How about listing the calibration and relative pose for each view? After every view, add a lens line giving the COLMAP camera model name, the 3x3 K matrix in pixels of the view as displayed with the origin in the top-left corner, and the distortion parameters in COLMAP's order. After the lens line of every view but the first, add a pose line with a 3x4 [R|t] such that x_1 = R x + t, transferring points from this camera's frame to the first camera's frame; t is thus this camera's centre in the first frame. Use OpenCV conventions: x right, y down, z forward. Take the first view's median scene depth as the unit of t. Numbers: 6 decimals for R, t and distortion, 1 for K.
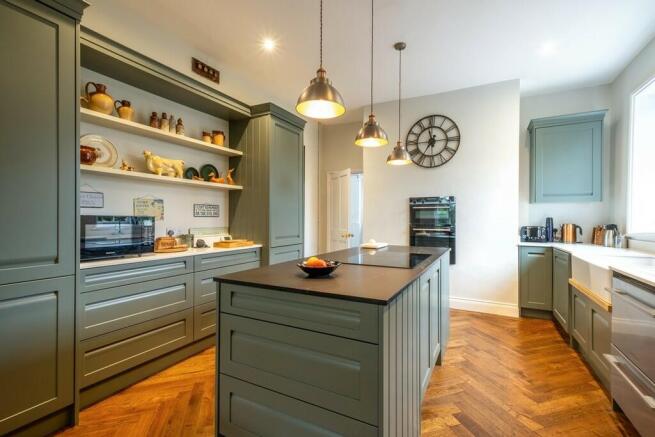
lens RADIAL K [[283.8, 0, 327.5], [0, 283.8, 218.5], [0, 0, 1]] dist [-0.000044, -0.000076]
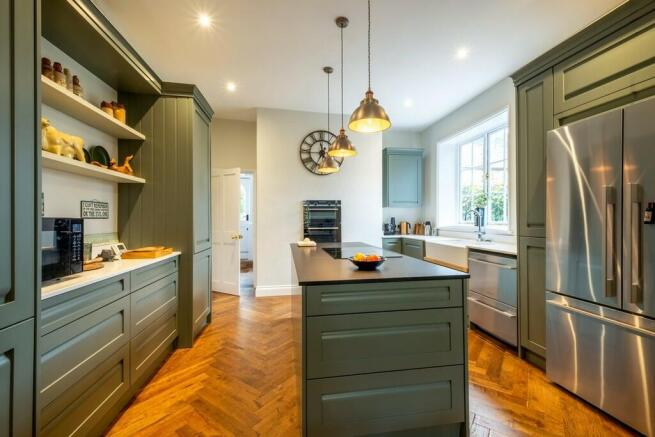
lens RADIAL K [[281.0, 0, 327.5], [0, 281.0, 218.5], [0, 0, 1]] dist [-0.001166, -0.000015]
pose [[0.795667, -0.006805, 0.605696, -0.377078], [0.008638, 0.999963, -0.000112, -0.000956], [-0.605673, 0.005321, 0.795696, 0.080620]]
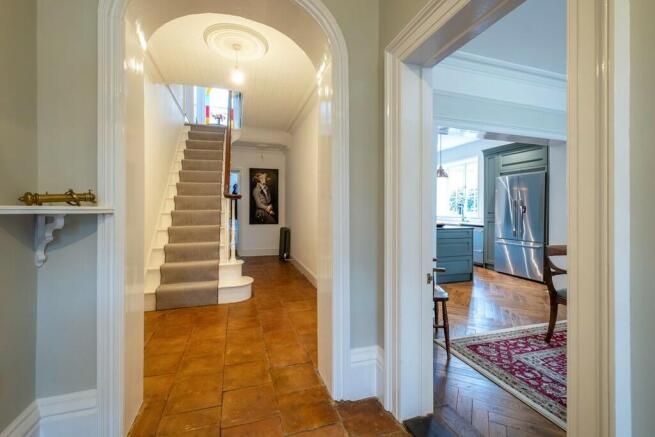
lens RADIAL K [[286.1, 0, 326.8], [0, 286.1, 207.8], [0, 0, 1]] dist [-0.000021, 0.000013]
pose [[0.702786, -0.001522, 0.711400, -1.490199], [-0.000644, 0.999996, 0.002776, -0.017027], [-0.711401, -0.002409, 0.702782, -0.191979]]
